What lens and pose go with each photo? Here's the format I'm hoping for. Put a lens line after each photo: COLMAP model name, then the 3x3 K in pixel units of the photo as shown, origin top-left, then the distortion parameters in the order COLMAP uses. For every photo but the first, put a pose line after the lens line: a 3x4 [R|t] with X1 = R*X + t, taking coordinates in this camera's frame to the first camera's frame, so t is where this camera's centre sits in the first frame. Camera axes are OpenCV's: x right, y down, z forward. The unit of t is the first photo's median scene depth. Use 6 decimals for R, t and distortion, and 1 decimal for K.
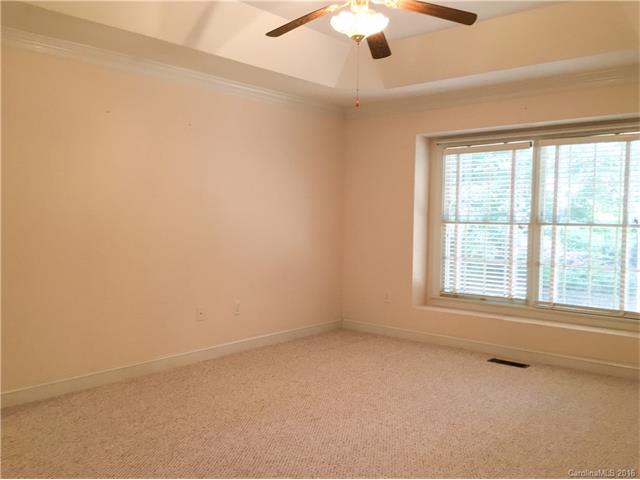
lens RADIAL K [[562.4, 0, 320.0], [0, 562.4, 240.0], [0, 0, 1]] dist [0.004993, -0.007702]
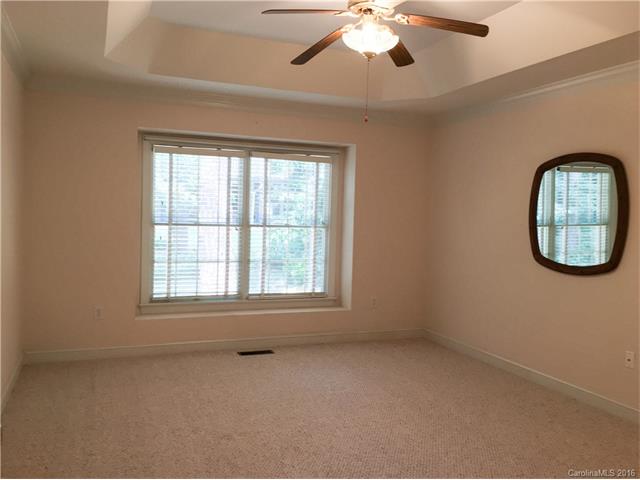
lens RADIAL K [[545.0, 0, 320.0], [0, 545.0, 240.0], [0, 0, 1]] dist [0.067538, -0.002172]
pose [[0.460831, -0.039199, 0.886622, -0.513363], [0.016822, 0.999230, 0.035434, -0.036211], [-0.887328, -0.001415, 0.461136, 0.365576]]
